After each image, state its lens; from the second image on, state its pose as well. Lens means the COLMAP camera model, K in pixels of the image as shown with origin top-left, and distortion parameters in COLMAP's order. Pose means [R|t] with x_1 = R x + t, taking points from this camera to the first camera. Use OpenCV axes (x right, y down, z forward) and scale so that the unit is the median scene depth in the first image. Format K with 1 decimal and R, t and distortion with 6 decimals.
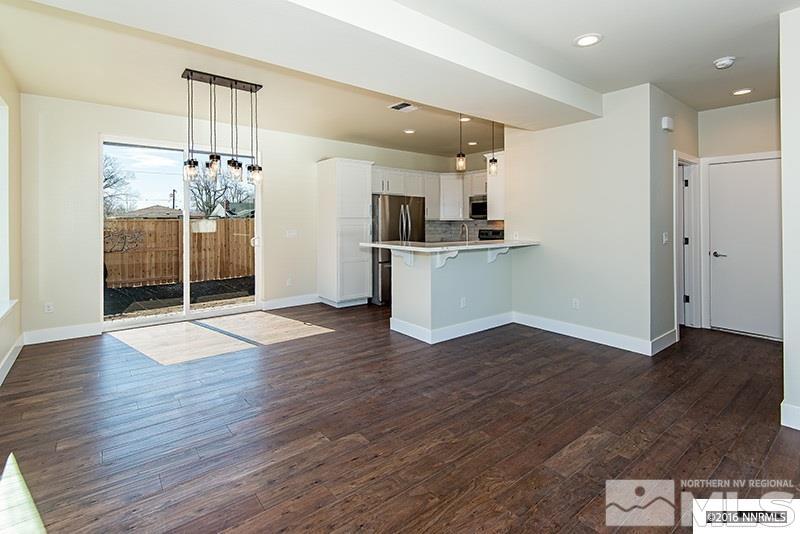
lens RADIAL K [[374.4, 0, 389.4], [0, 374.4, 217.6], [0, 0, 1]] dist [0.028146, -0.000214]
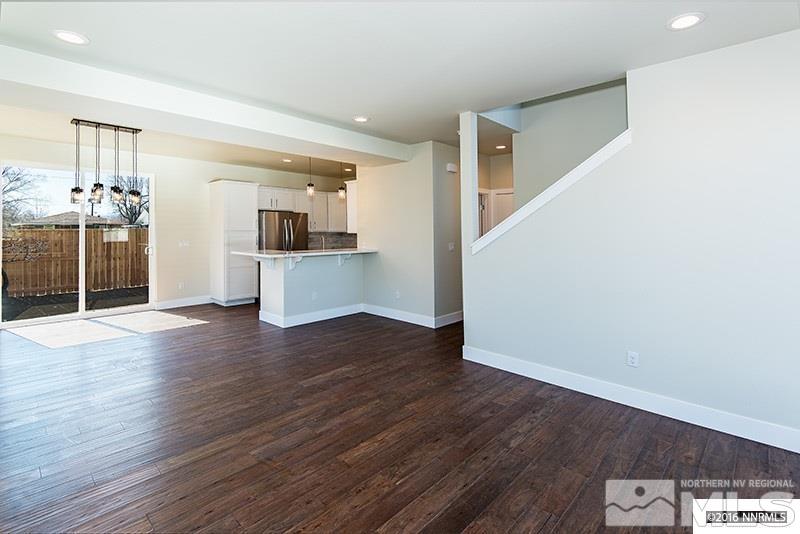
lens RADIAL K [[378.6, 0, 400.4], [0, 378.6, 223.1], [0, 0, 1]] dist [-0.000781, -0.000558]
pose [[0.987298, 0.006440, 0.158750, 0.216514], [-0.005562, 0.999967, -0.005972, -0.018266], [-0.158783, 0.005013, 0.987301, -0.269405]]
